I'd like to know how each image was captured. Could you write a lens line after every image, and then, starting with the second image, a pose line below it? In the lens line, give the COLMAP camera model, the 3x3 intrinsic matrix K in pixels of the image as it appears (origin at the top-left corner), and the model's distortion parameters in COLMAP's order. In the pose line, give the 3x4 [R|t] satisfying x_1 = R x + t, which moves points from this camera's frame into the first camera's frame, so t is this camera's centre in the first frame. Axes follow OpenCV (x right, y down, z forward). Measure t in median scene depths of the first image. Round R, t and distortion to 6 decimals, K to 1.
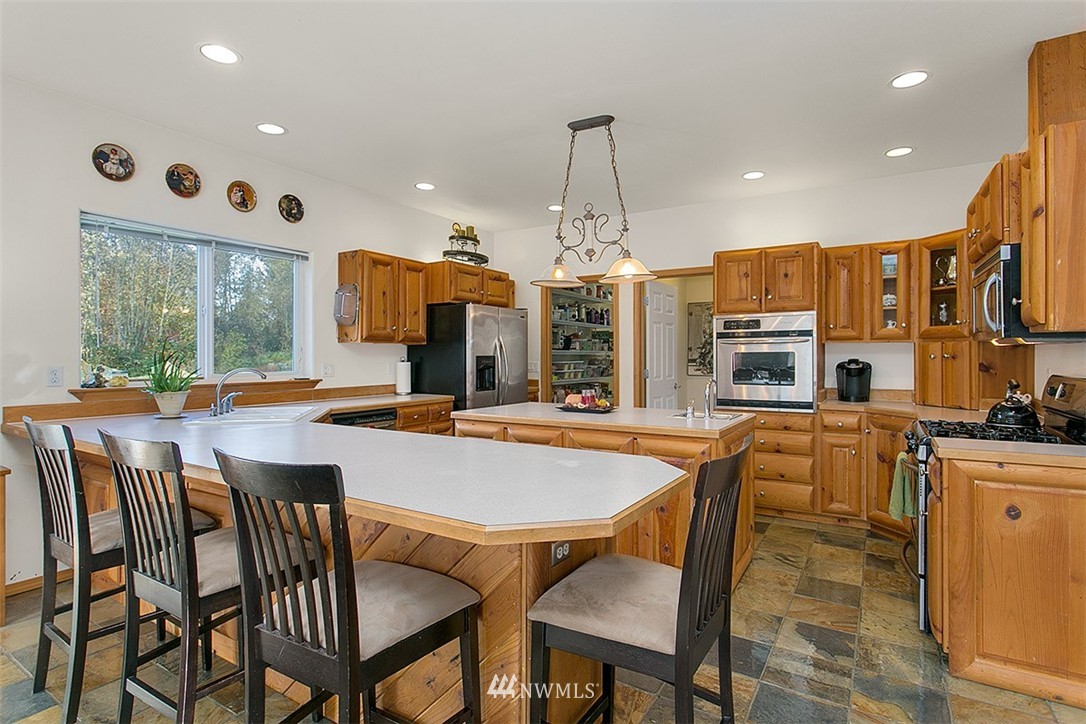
lens RADIAL K [[537.7, 0, 543.0], [0, 537.7, 362.0], [0, 0, 1]] dist [-0.002051, -0.000771]
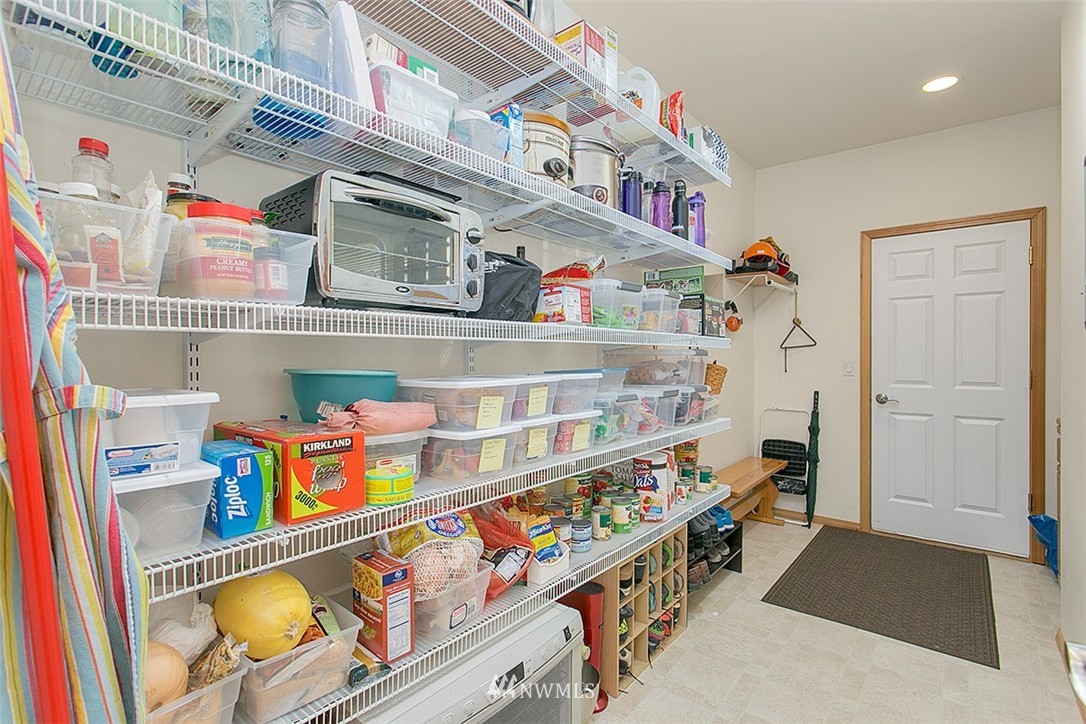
lens RADIAL K [[537.7, 0, 543.0], [0, 537.7, 362.0], [0, 0, 1]] dist [-0.002051, -0.000771]
pose [[0.991894, -0.002305, -0.127047, 0.078562], [0.002484, 0.999996, 0.001251, -0.006945], [0.127044, -0.001556, 0.991896, 0.750616]]
